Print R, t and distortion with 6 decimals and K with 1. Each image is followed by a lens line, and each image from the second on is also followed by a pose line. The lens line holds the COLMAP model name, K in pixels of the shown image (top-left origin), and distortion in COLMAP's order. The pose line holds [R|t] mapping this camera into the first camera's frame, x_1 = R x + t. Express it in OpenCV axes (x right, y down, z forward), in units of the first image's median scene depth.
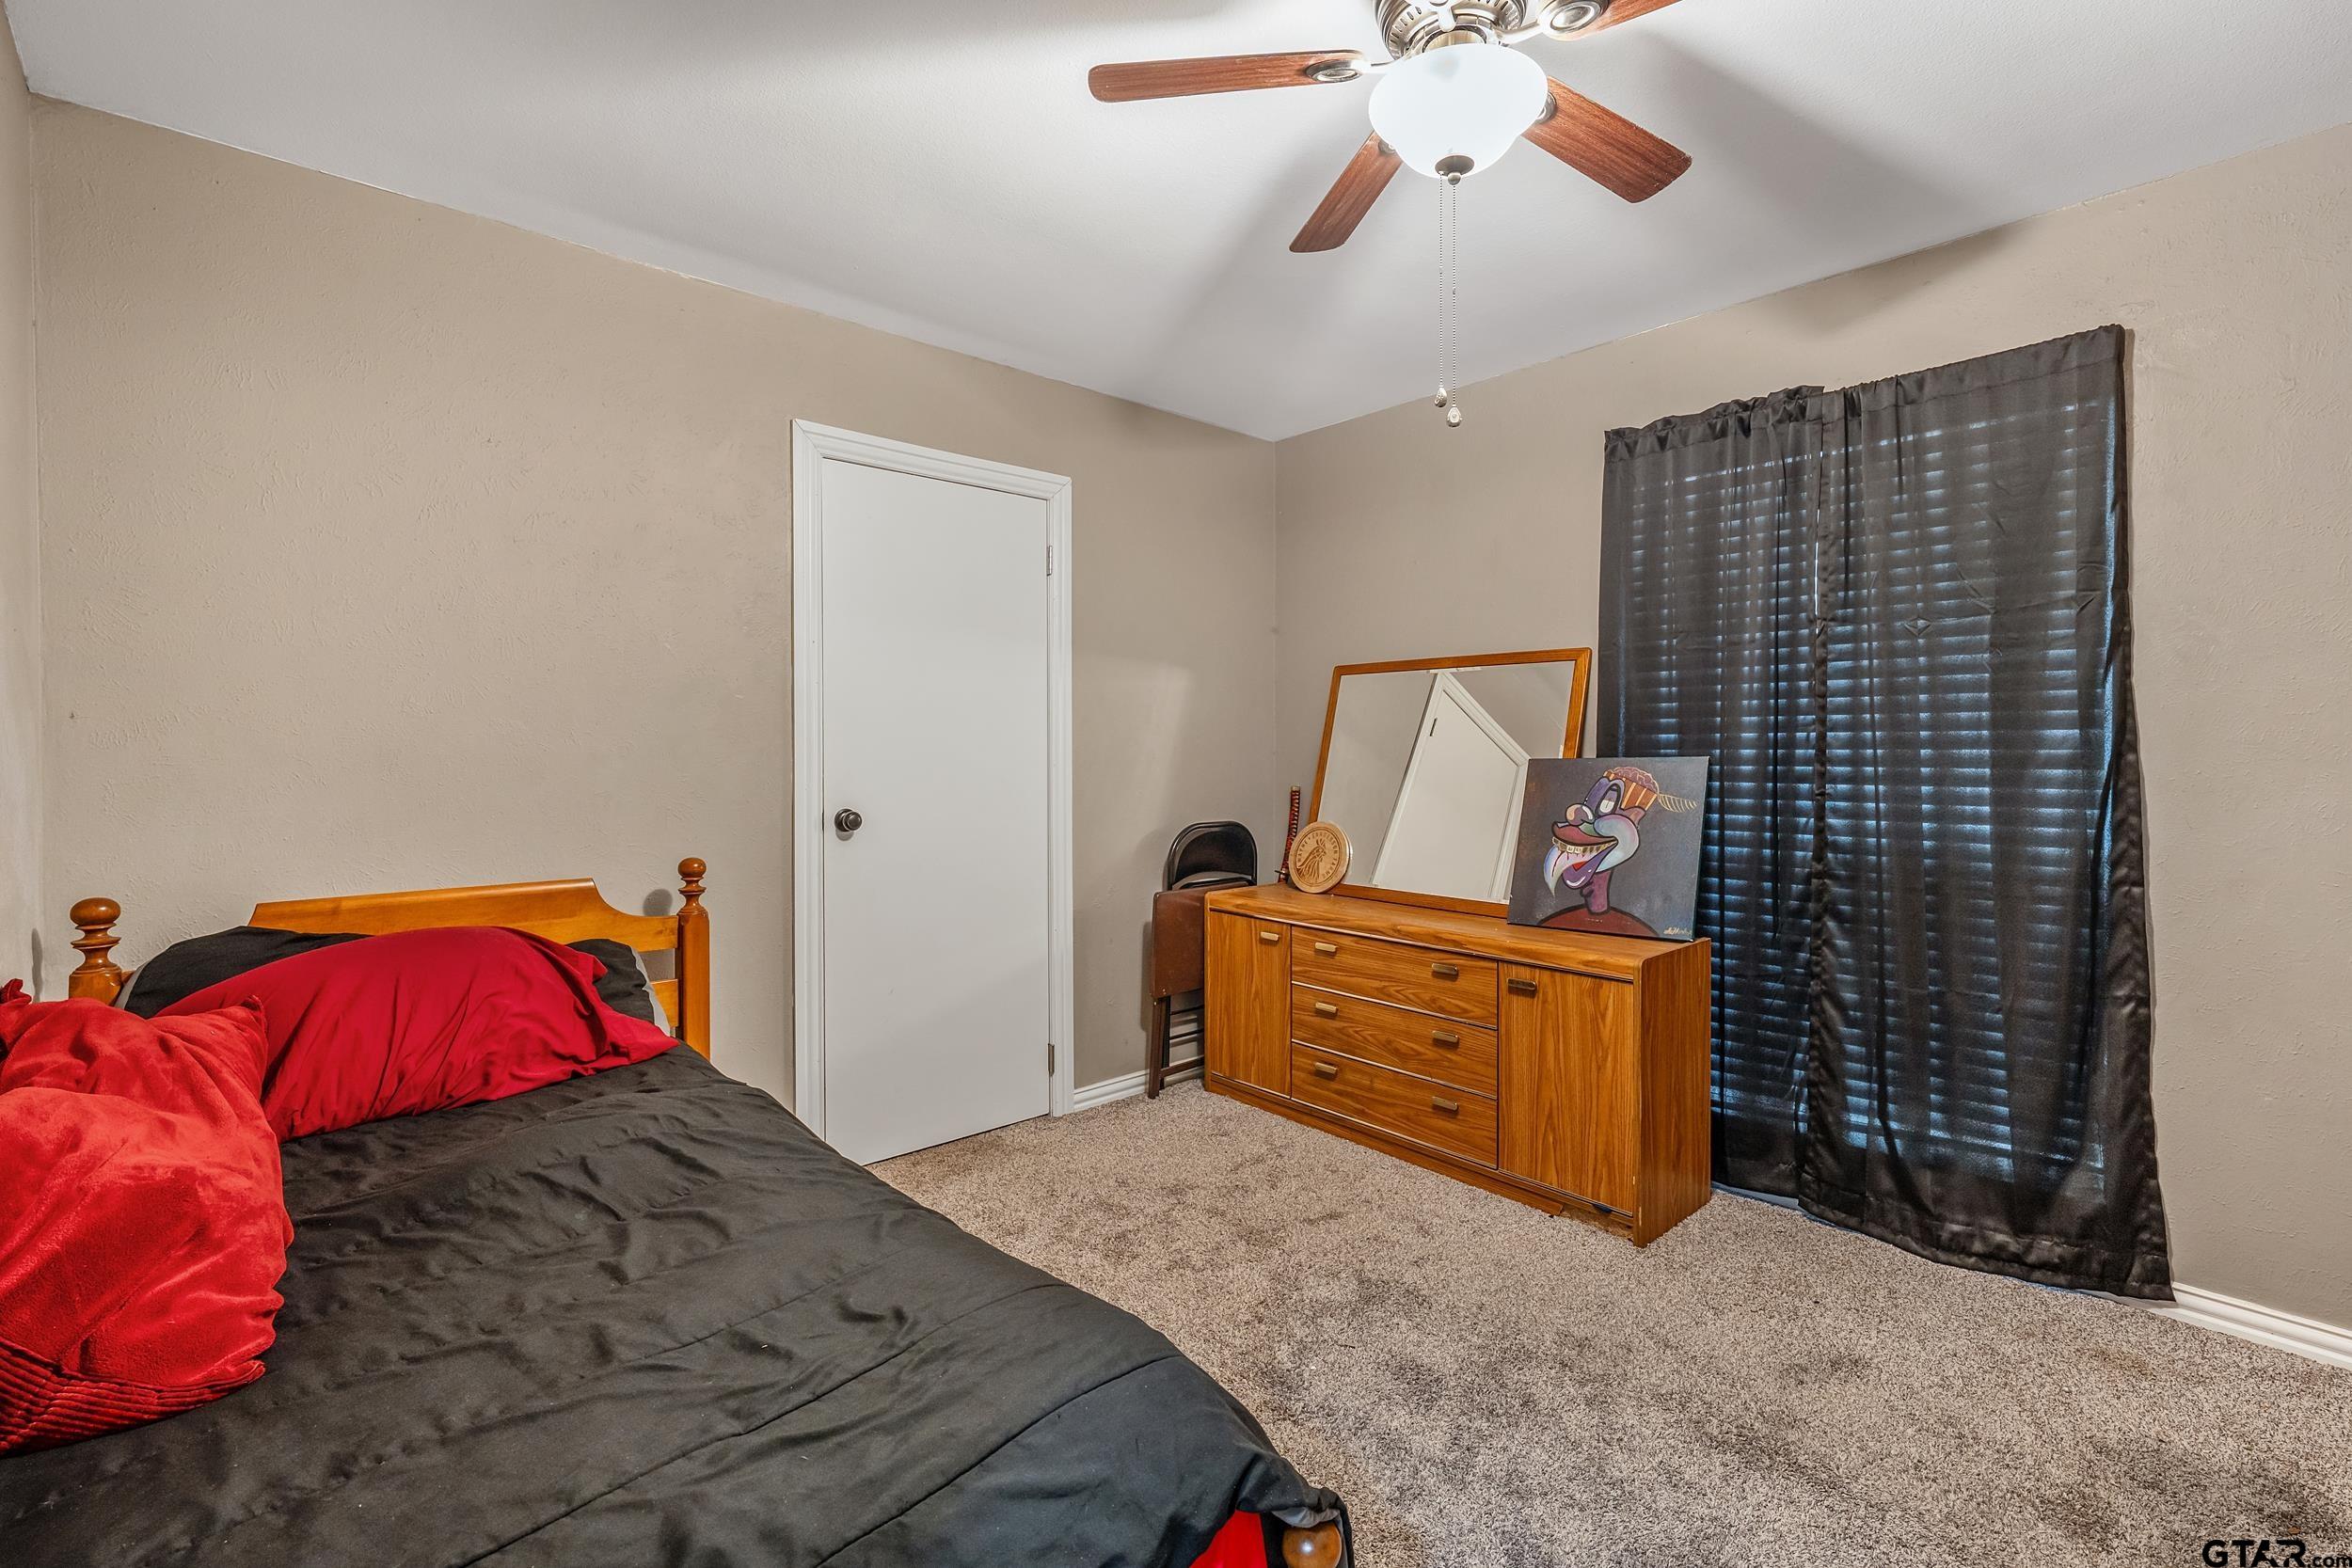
lens RADIAL K [[1055.6, 0, 1176.4], [0, 1055.6, 773.6], [0, 0, 1]] dist [0.005098, 0.000066]
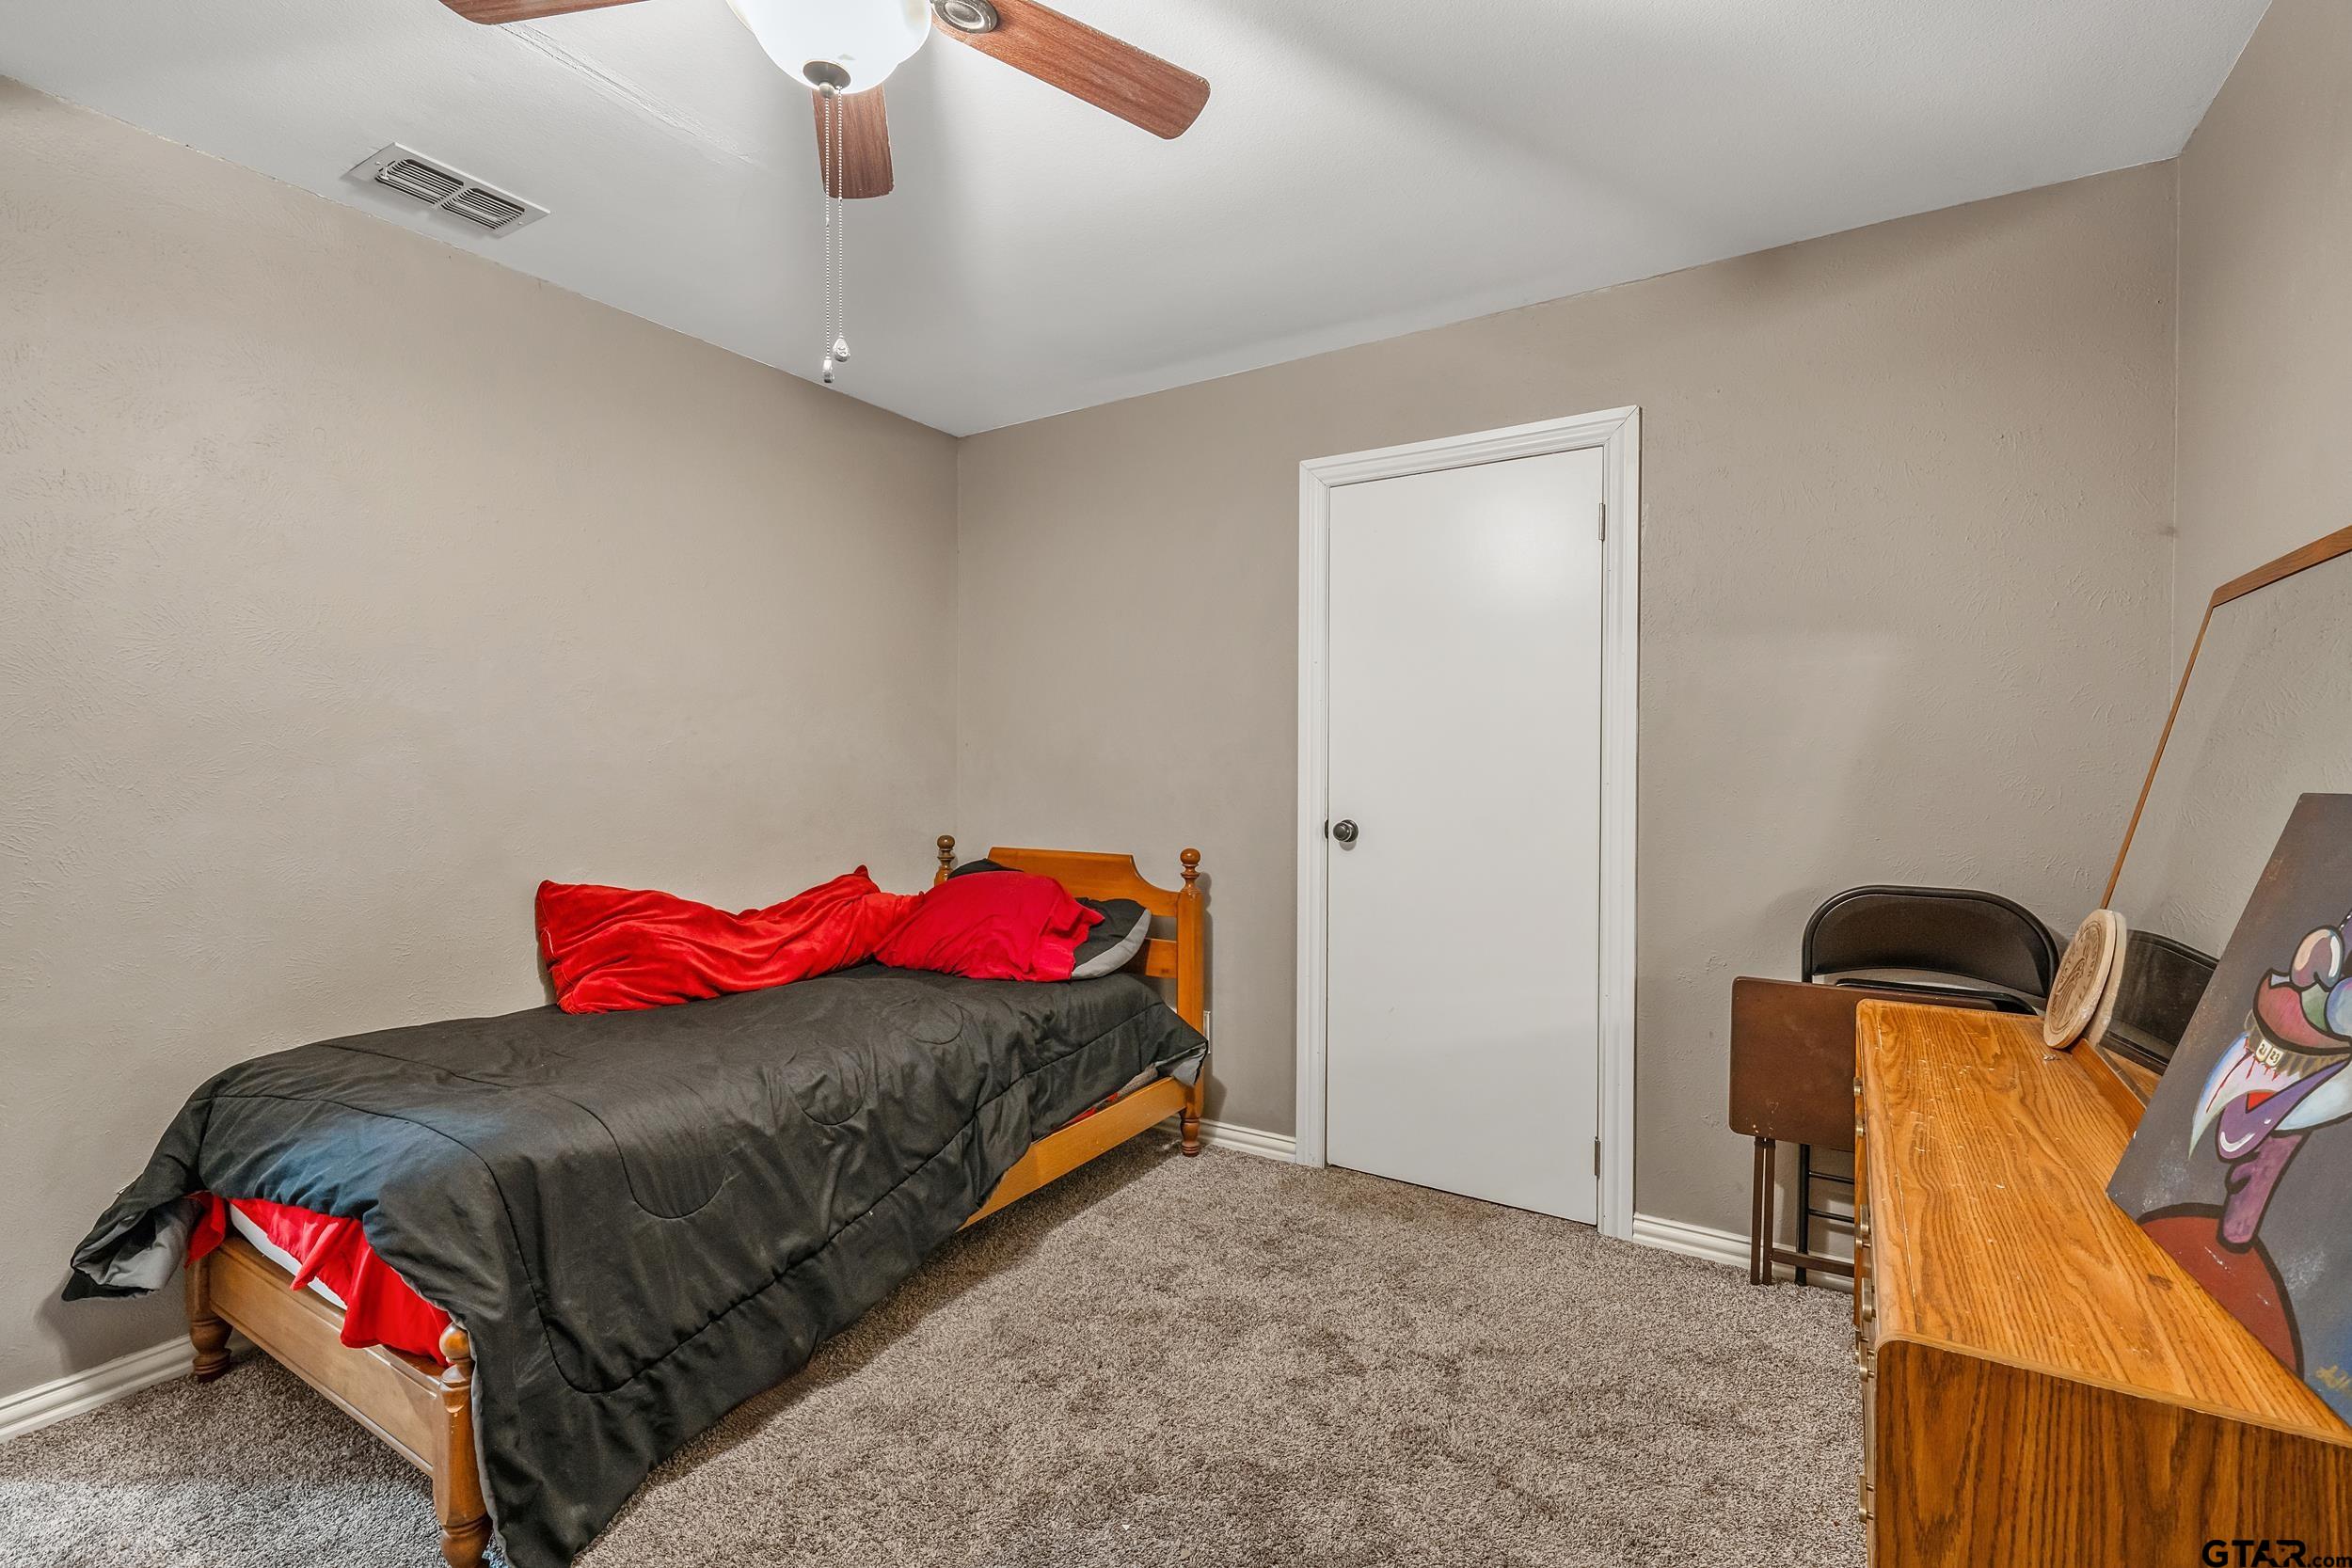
lens RADIAL K [[1055.6, 0, 1175.4], [0, 1055.6, 785.3], [0, 0, 1]] dist [0.005098, 0.000066]
pose [[0.237799, 0.022579, -0.971052, 0.647277], [-0.021627, 0.999605, 0.017947, -0.015183], [0.971074, 0.016733, 0.238193, 0.581768]]
